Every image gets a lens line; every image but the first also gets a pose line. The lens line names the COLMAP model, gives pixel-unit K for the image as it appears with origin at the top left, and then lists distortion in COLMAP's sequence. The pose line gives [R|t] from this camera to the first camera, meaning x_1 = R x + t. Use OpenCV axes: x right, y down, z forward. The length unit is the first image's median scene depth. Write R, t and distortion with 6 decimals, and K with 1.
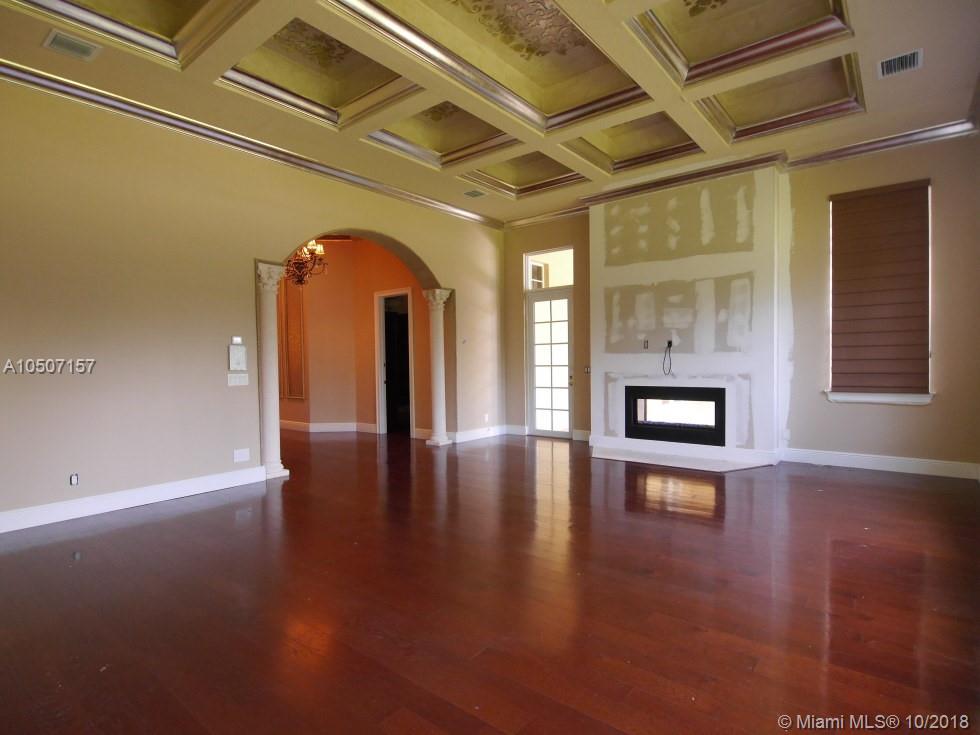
lens RADIAL K [[518.4, 0, 485.3], [0, 518.4, 376.6], [0, 0, 1]] dist [-0.003793, -0.008971]
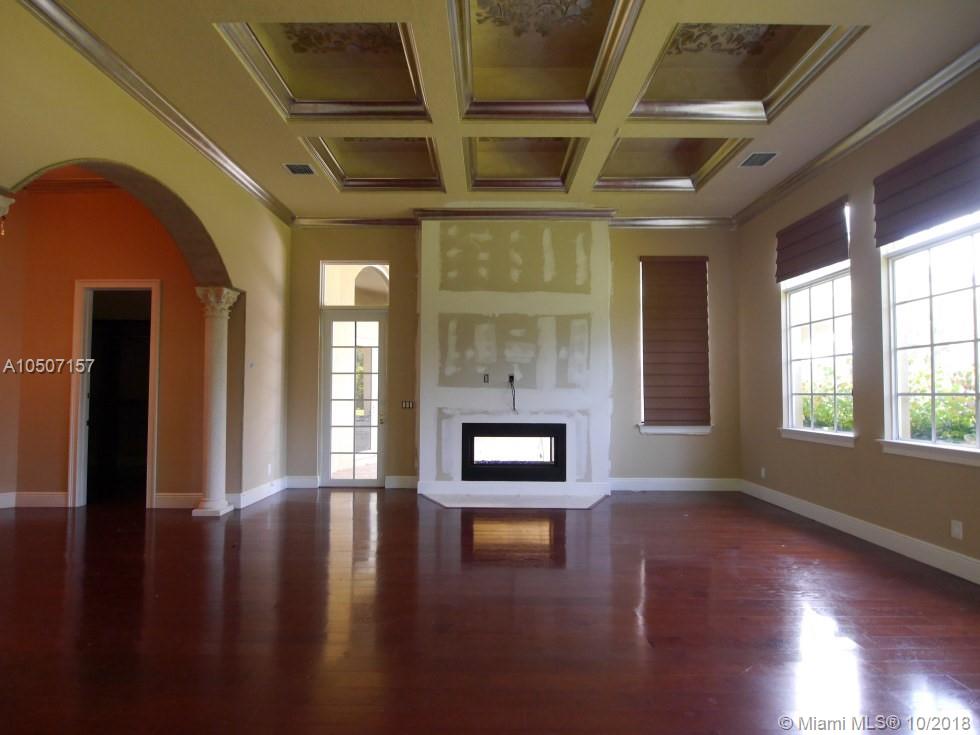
lens RADIAL K [[518.4, 0, 485.3], [0, 518.4, 376.6], [0, 0, 1]] dist [-0.003793, -0.008971]
pose [[0.780962, 0.039167, 0.623349, -0.267668], [0.003262, 0.997762, -0.066780, -0.002404], [-0.624570, 0.054186, 0.779087, 0.266136]]
